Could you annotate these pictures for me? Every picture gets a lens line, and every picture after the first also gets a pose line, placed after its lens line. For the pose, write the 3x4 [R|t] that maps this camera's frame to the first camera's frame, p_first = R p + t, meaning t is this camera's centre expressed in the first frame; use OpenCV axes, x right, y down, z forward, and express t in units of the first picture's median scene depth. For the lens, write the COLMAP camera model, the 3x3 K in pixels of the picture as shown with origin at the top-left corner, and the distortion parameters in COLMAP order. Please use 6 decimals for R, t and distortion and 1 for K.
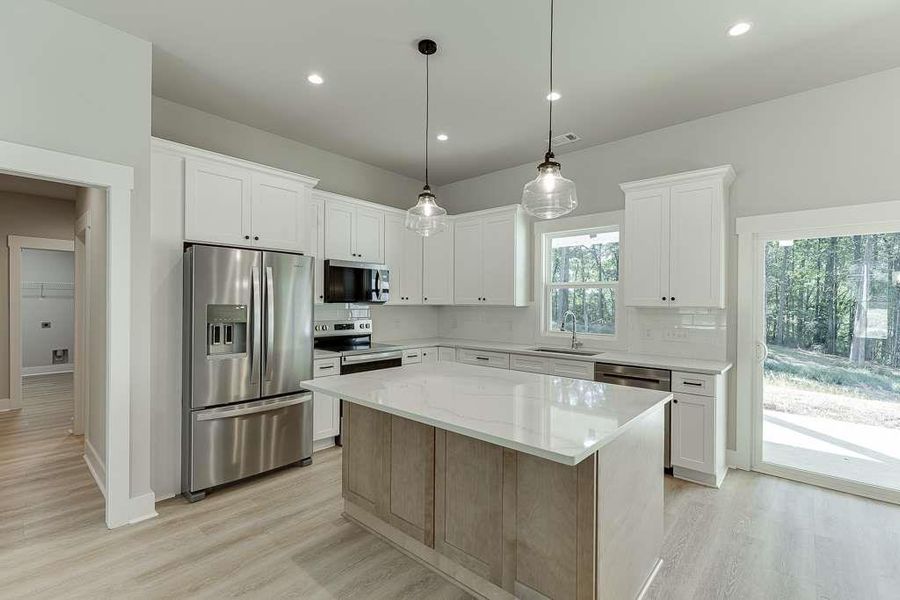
lens RADIAL K [[401.8, 0, 455.7], [0, 401.8, 303.8], [0, 0, 1]] dist [0.004843, -0.000110]
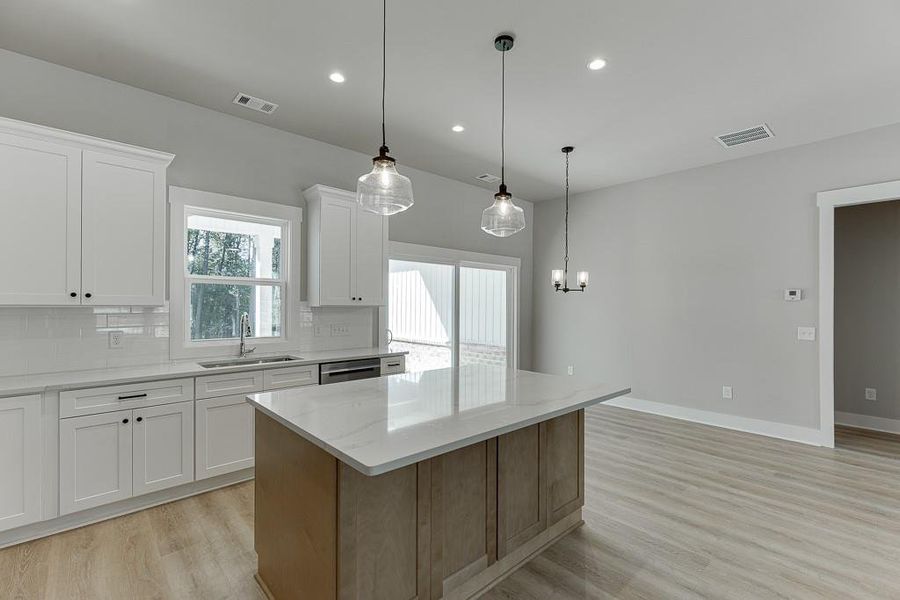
lens RADIAL K [[401.8, 0, 455.7], [0, 401.8, 303.8], [0, 0, 1]] dist [0.004843, -0.000110]
pose [[0.102262, -0.005743, 0.994741, -0.569572], [-0.002128, 0.999980, 0.005992, -0.005170], [-0.994755, -0.002730, 0.102248, 0.561981]]
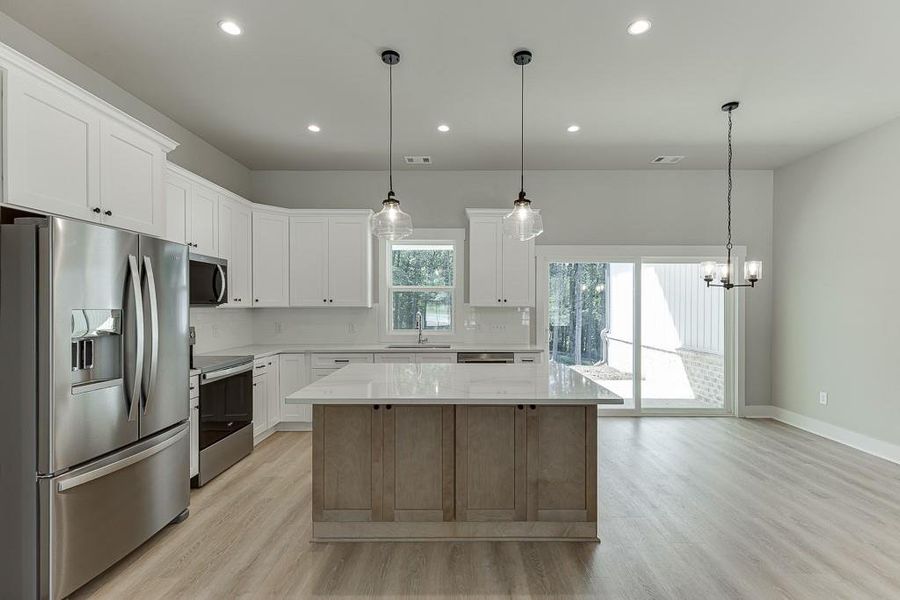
lens RADIAL K [[404.9, 0, 460.1], [0, 404.9, 305.8], [0, 0, 1]] dist [0.004790, -0.000030]
pose [[0.752112, -0.008425, 0.658981, -0.445073], [0.006908, 0.999964, 0.004900, -0.002780], [-0.658999, 0.000866, 0.752143, 0.070877]]
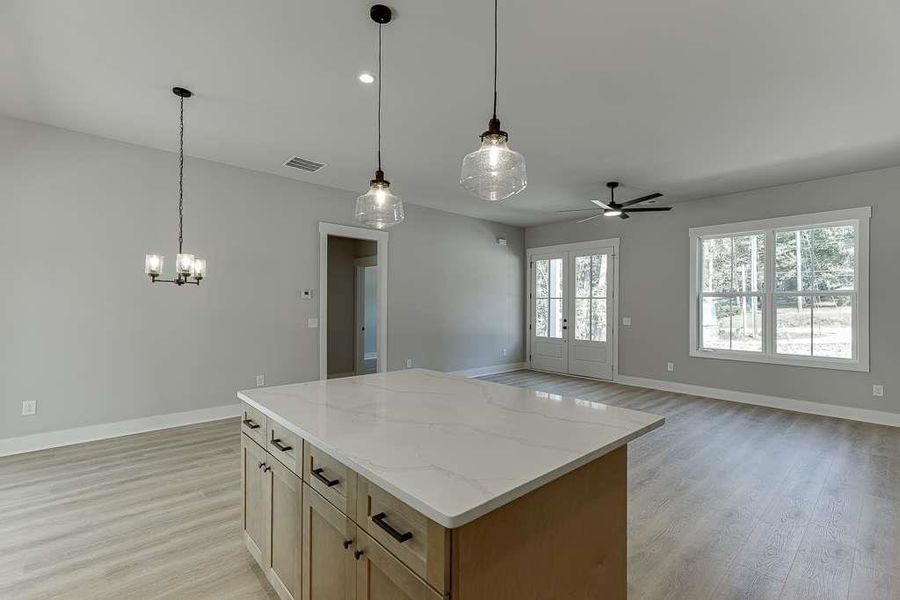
lens RADIAL K [[401.8, 0, 455.7], [0, 401.8, 303.8], [0, 0, 1]] dist [0.004843, -0.000110]
pose [[-0.994236, -0.016239, 0.105974, -0.057205], [-0.016028, 0.999868, 0.002841, -0.003945], [-0.106006, 0.001126, -0.994365, 1.161601]]
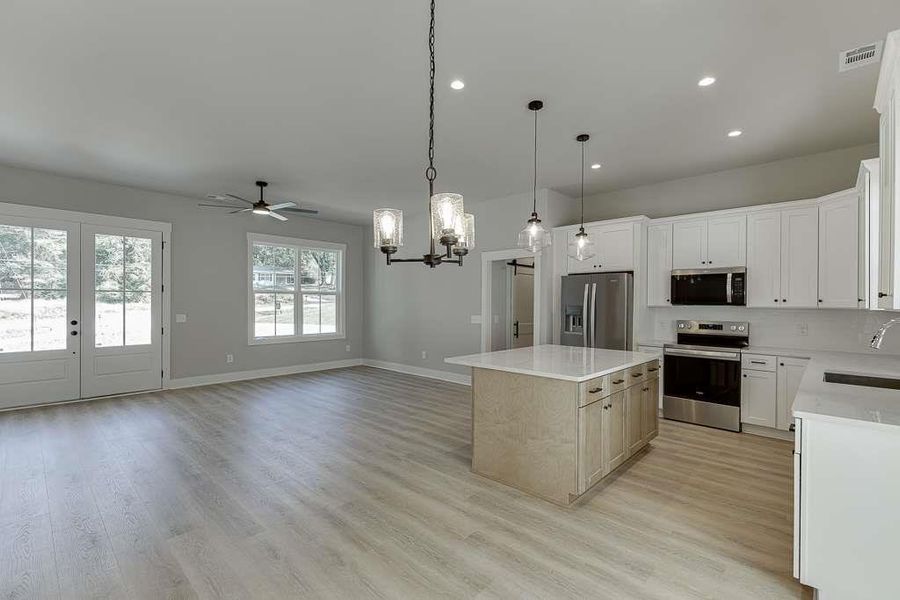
lens RADIAL K [[401.8, 0, 455.7], [0, 401.8, 303.8], [0, 0, 1]] dist [0.004843, -0.000110]
pose [[-0.029145, -0.005418, -0.999561, 1.048013], [-0.009539, 0.999941, -0.005142, 0.007037], [0.999530, 0.009385, -0.029195, 0.400445]]
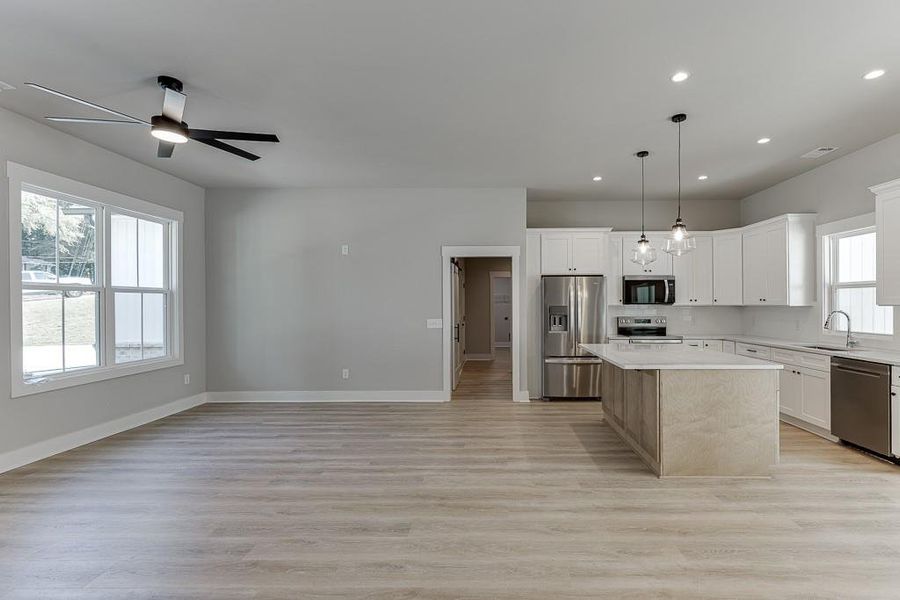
lens RADIAL K [[415.2, 0, 488.2], [0, 415.2, 303.4], [0, 0, 1]] dist [0.003305, 0.000345]
pose [[0.652244, -0.011348, -0.757924, 0.587783], [0.006458, 0.999935, -0.009414, 0.005372], [0.757982, 0.001245, 0.652275, -0.456184]]
